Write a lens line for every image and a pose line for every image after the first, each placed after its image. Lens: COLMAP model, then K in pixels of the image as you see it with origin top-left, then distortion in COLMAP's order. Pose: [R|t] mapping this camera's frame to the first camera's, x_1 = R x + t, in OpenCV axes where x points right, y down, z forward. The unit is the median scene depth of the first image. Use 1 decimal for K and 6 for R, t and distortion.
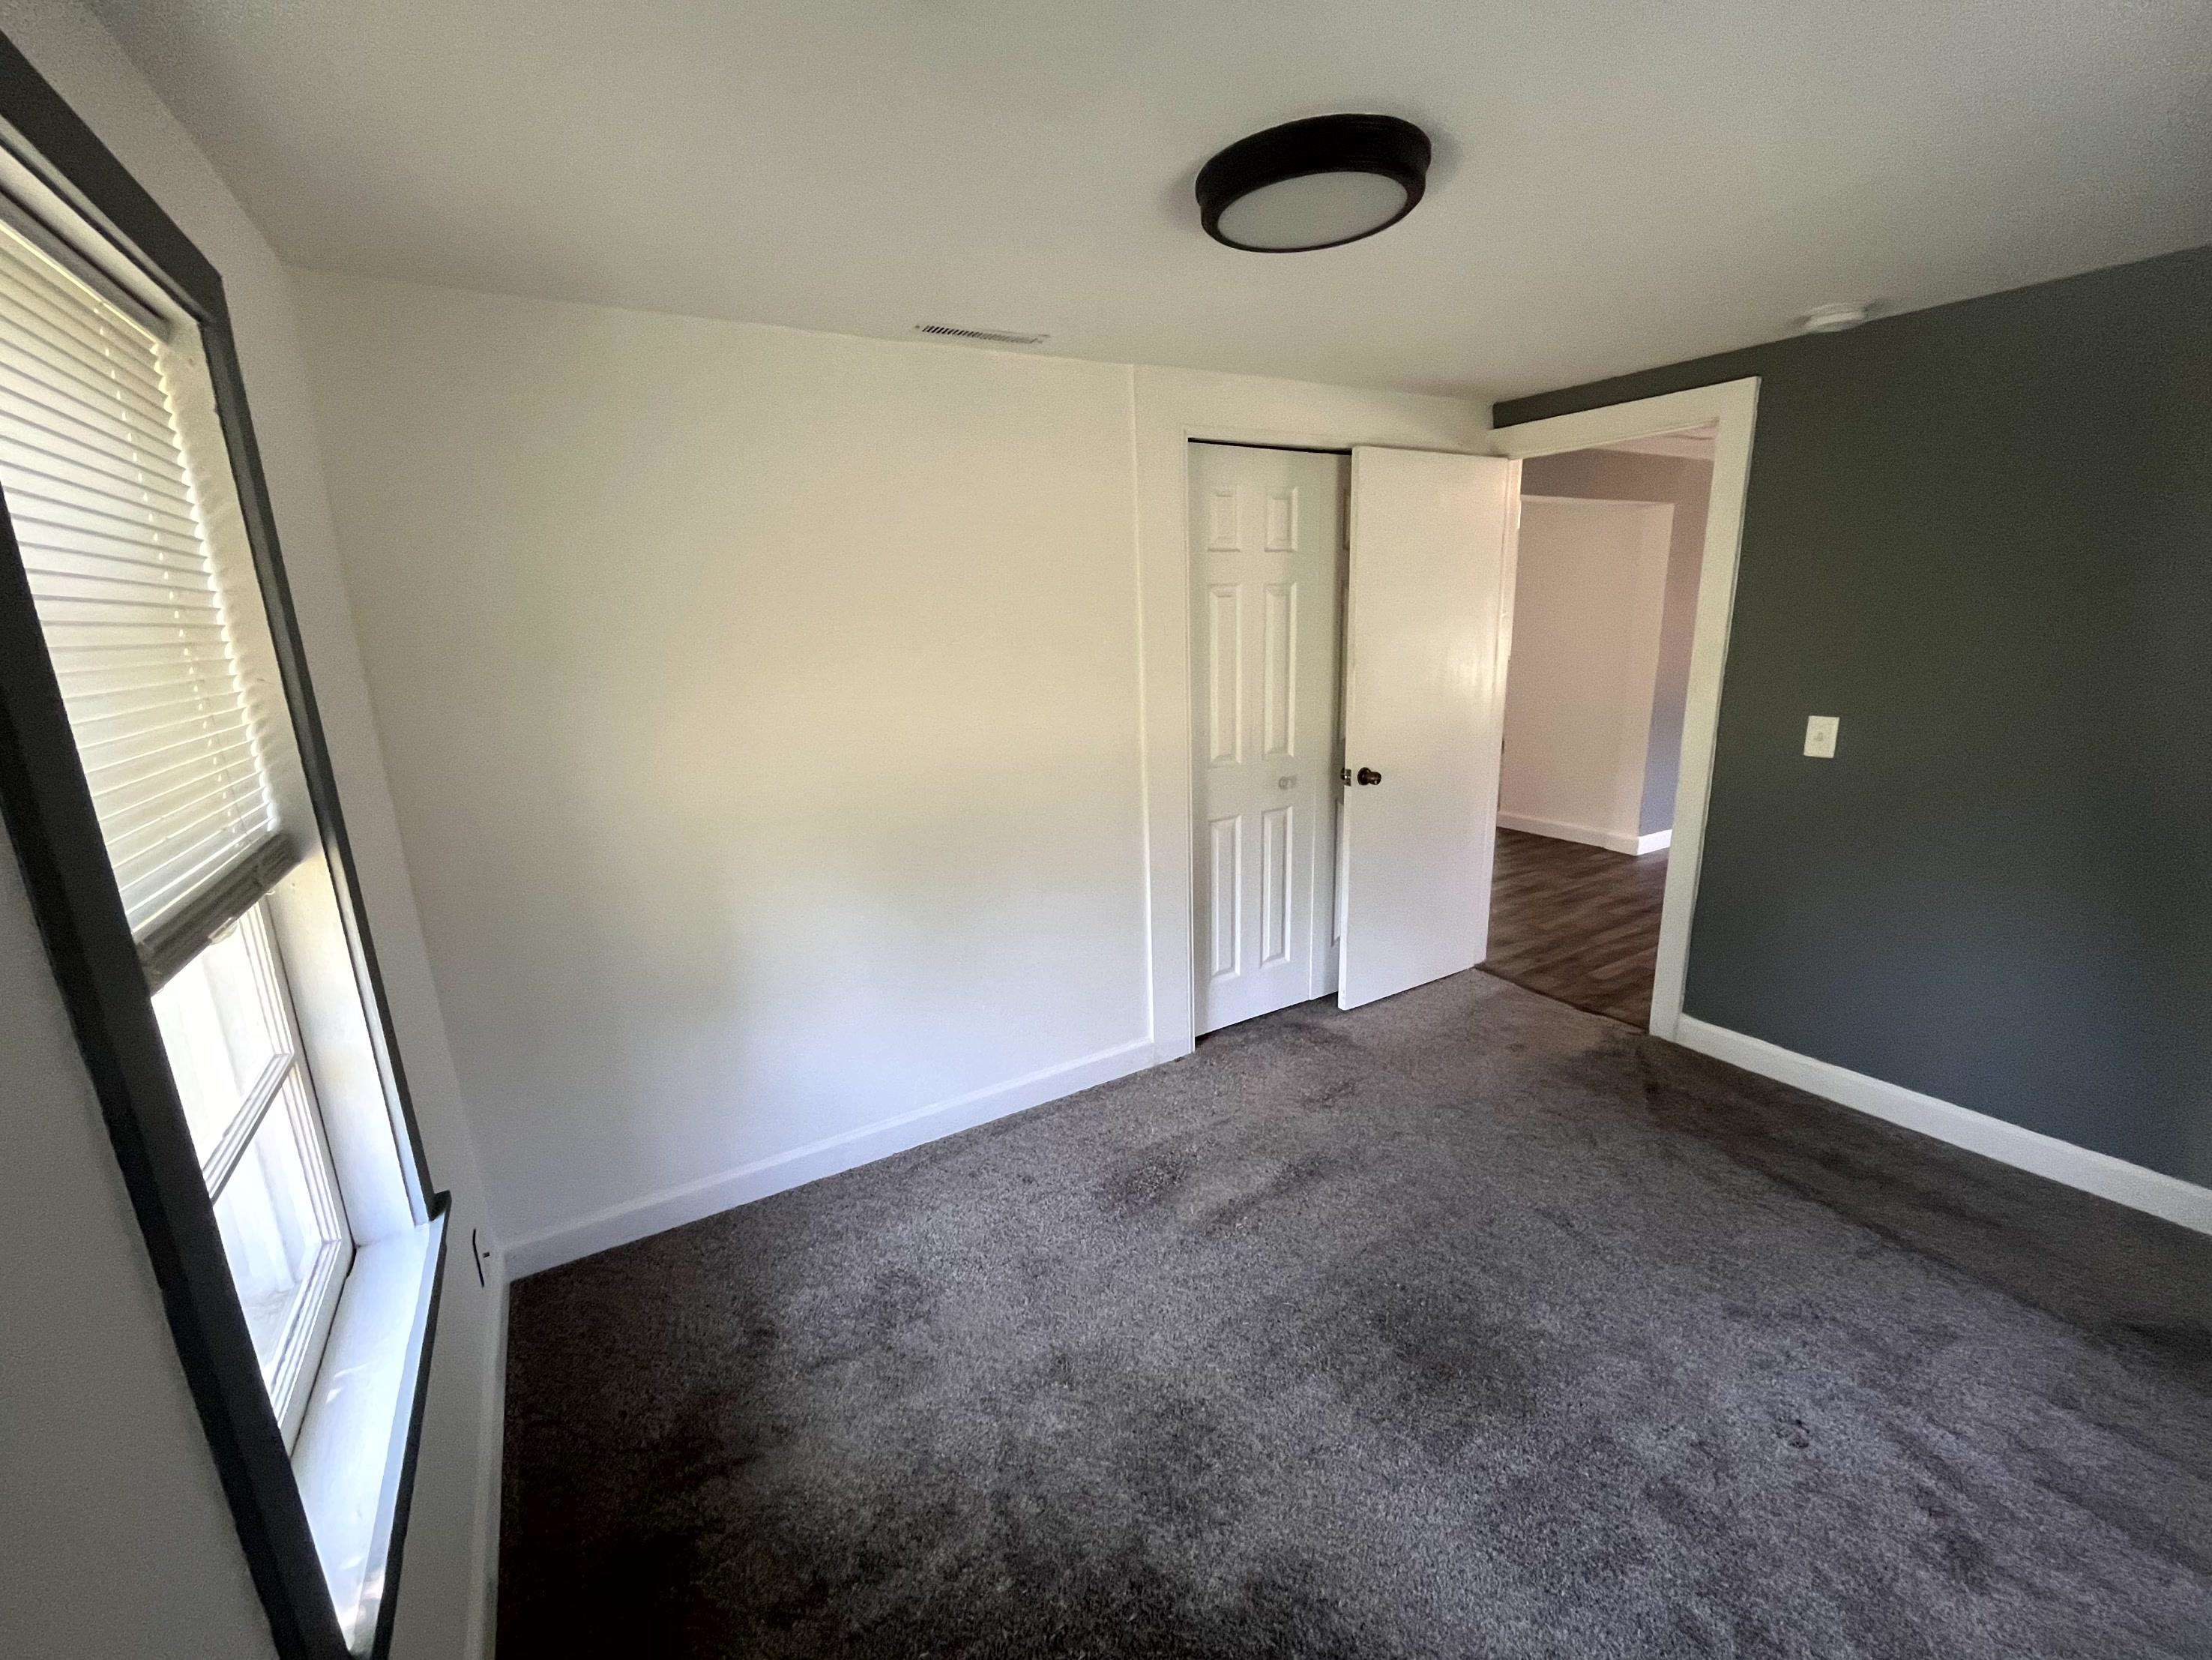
lens RADIAL K [[909.5, 0, 1106.0], [0, 909.5, 830.0], [0, 0, 1]] dist [-0.001063, -0.000113]
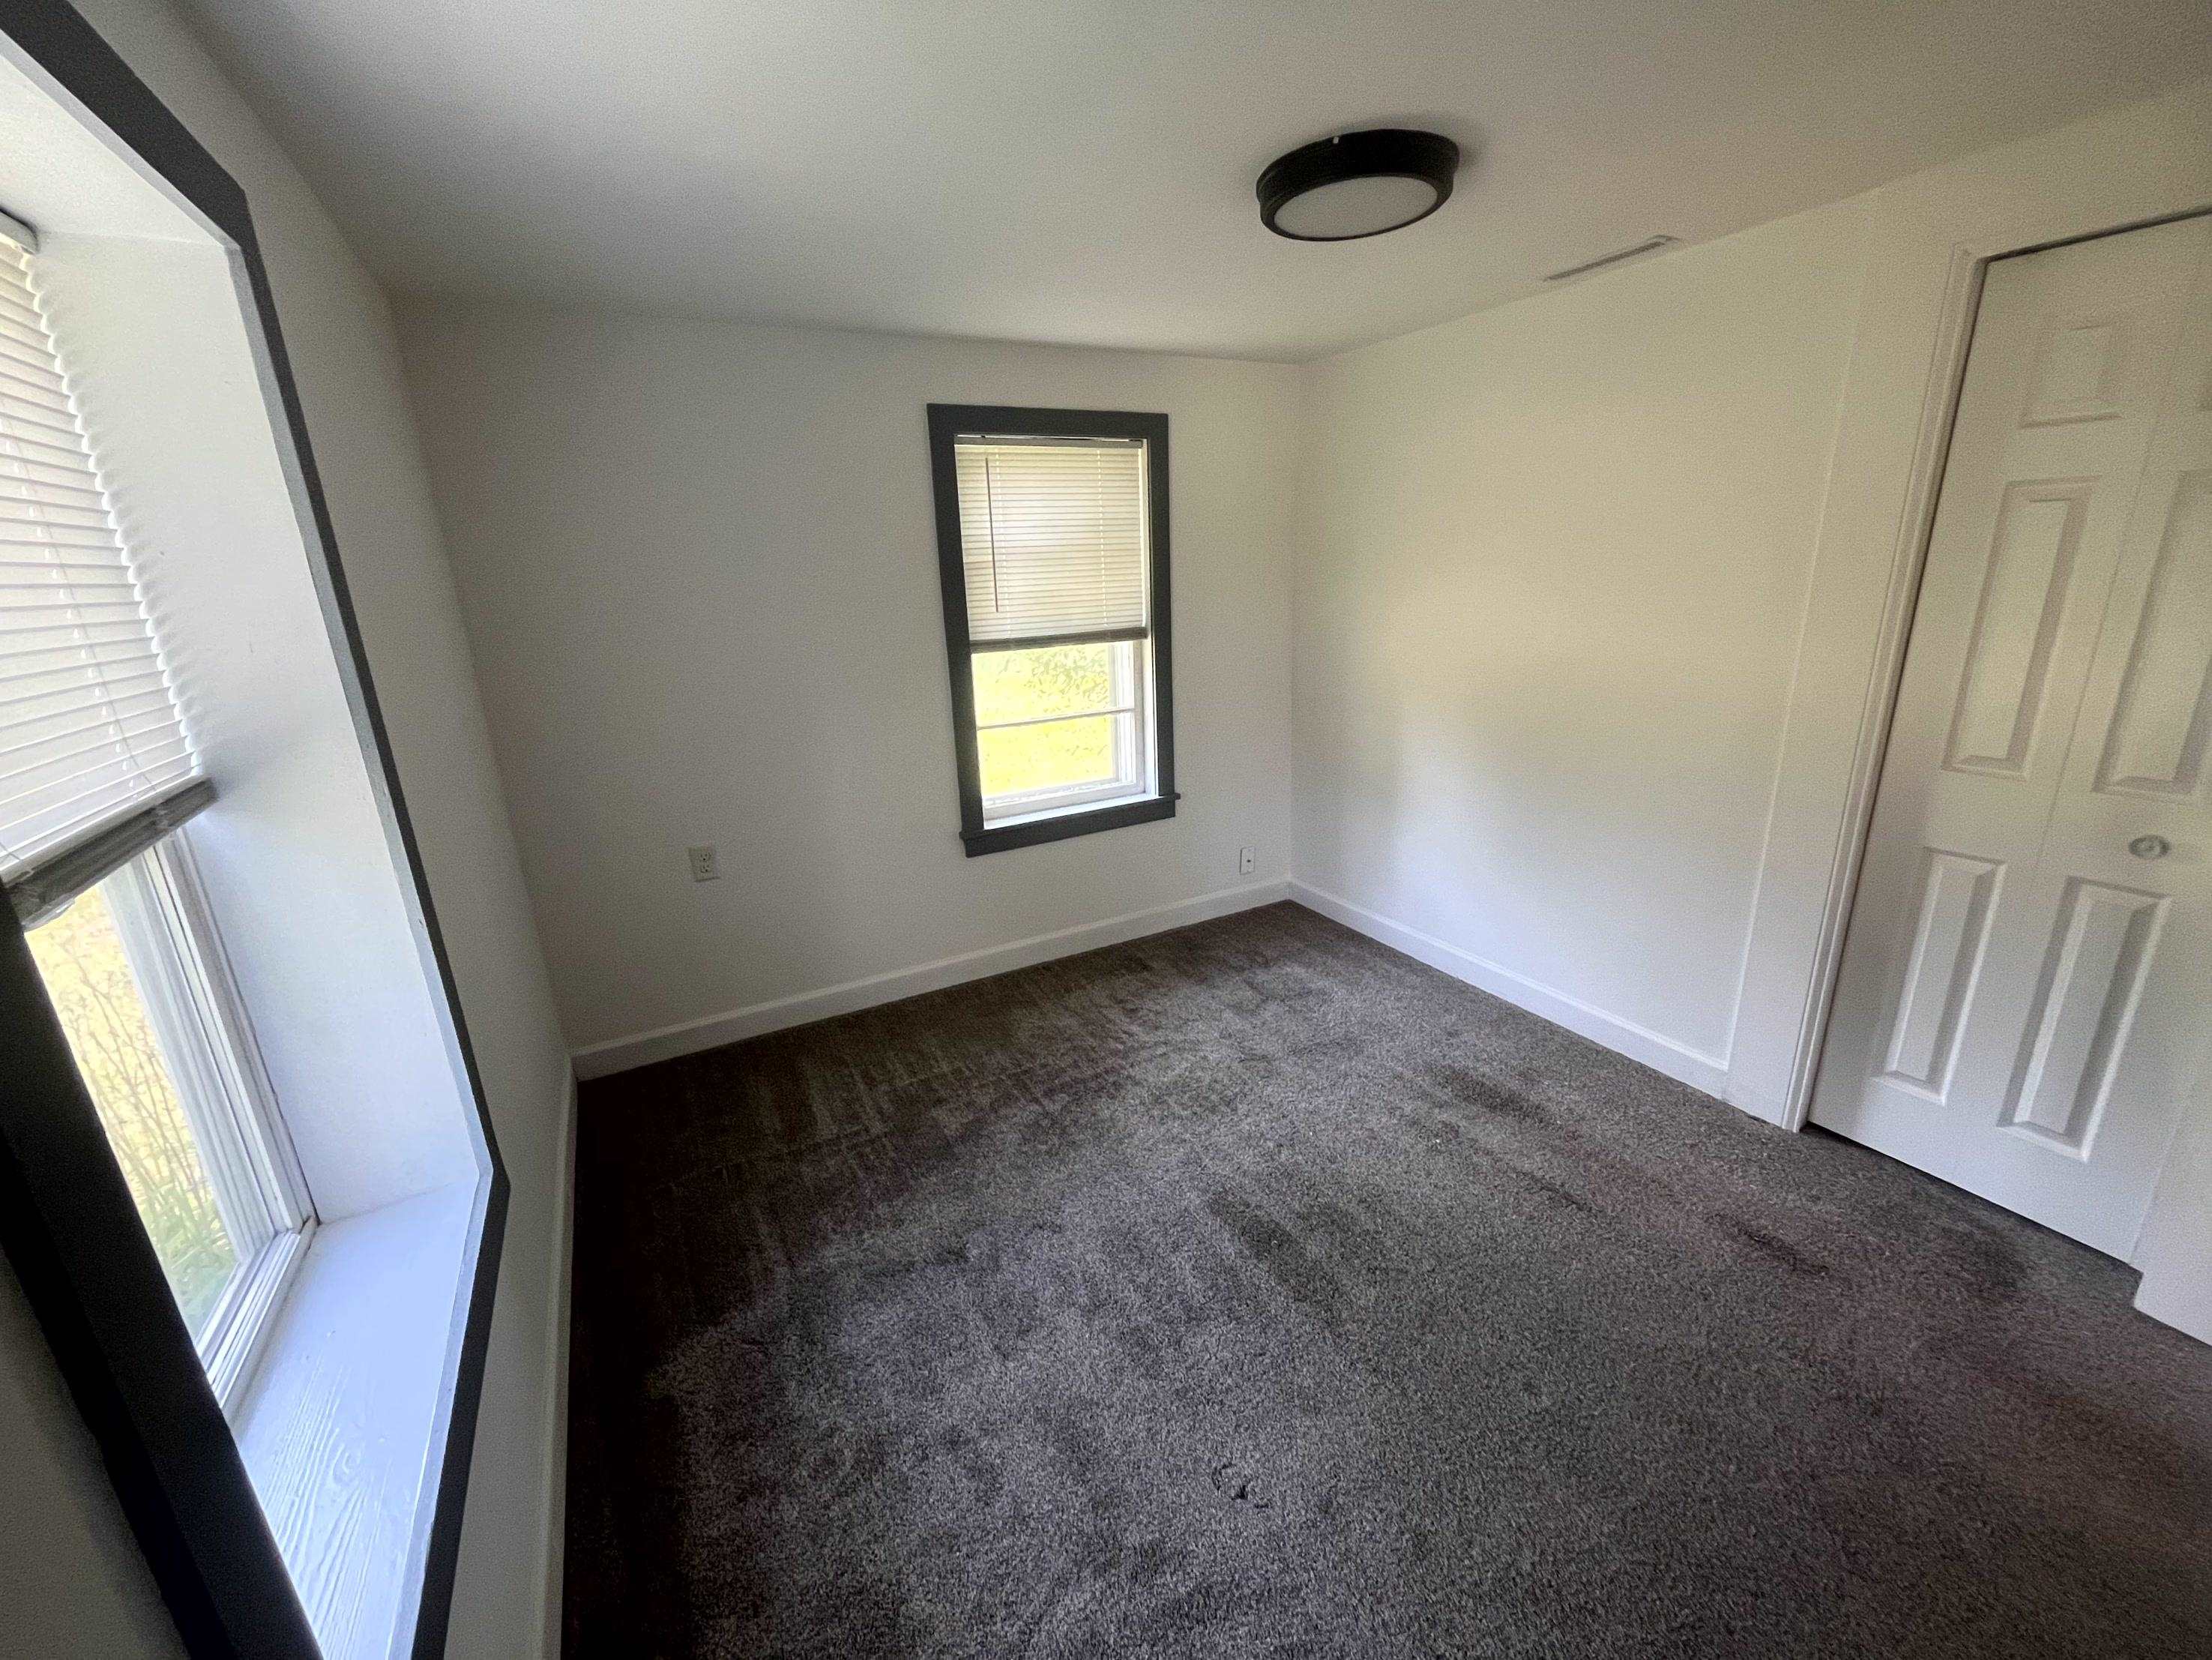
lens RADIAL K [[909.5, 0, 1106.0], [0, 909.5, 830.0], [0, 0, 1]] dist [-0.001063, -0.000113]
pose [[-0.047784, 0.318360, -0.946765, 0.966469], [-0.199921, 0.925620, 0.321340, -0.145366], [0.978646, 0.204633, 0.019417, 0.495000]]
